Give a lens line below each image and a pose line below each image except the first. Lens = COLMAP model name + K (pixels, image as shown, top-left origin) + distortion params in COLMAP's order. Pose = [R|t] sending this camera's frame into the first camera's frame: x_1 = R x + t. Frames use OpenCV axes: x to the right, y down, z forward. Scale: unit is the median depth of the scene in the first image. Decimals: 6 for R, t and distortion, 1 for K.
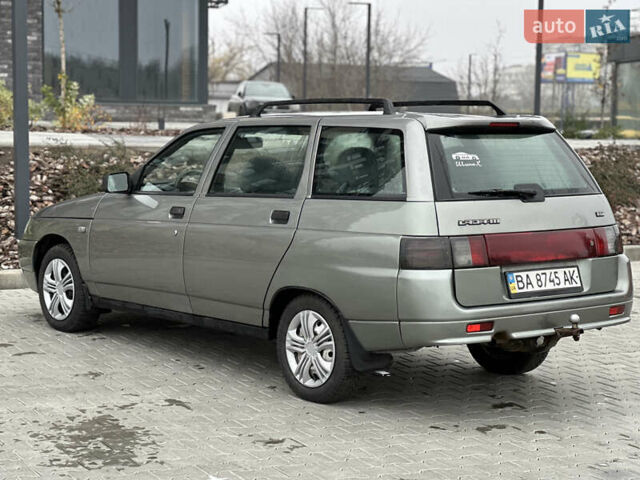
lens RADIAL K [[1435.5, 0, 320.0], [0, 1435.5, 240.0], [0, 0, 1]] dist [0.034806, 3.150198]
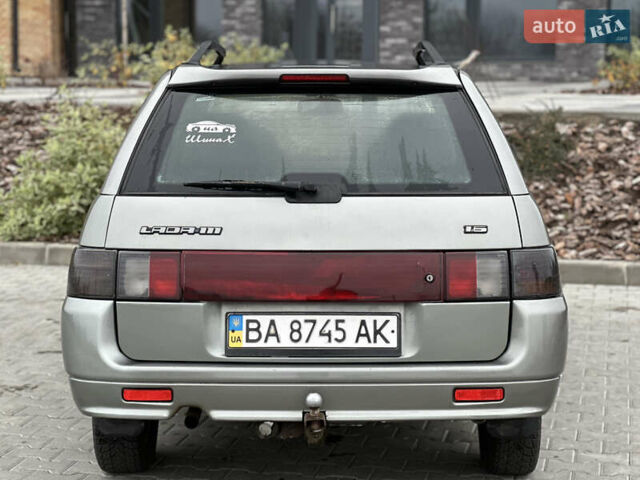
lens RADIAL K [[1446.5, 0, 320.0], [0, 1446.5, 240.0], [0, 0, 1]] dist [-0.323500, 8.070260]
pose [[0.764634, 0.063075, -0.641371, 0.554064], [-0.048999, 0.998008, 0.039732, -0.035807], [0.642600, 0.001047, 0.766201, 0.535619]]
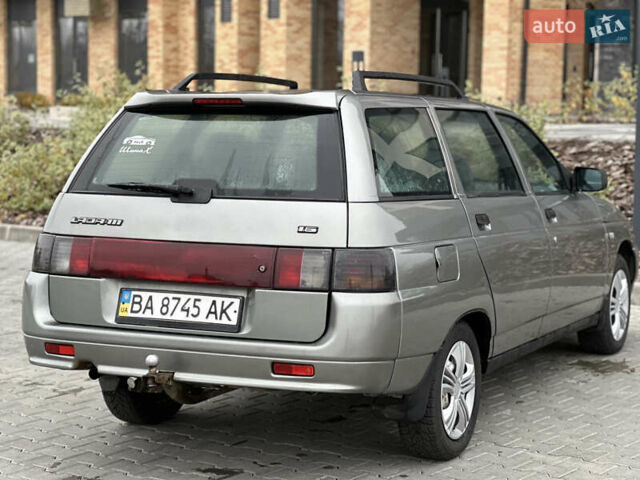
lens RADIAL K [[1446.5, 0, 320.0], [0, 1446.5, 240.0], [0, 0, 1]] dist [-0.323500, 8.070260]
pose [[0.416494, 0.072023, -0.906281, 0.871122], [-0.081482, 0.995802, 0.041691, -0.044710], [0.905480, 0.056481, 0.420614, 0.755082]]
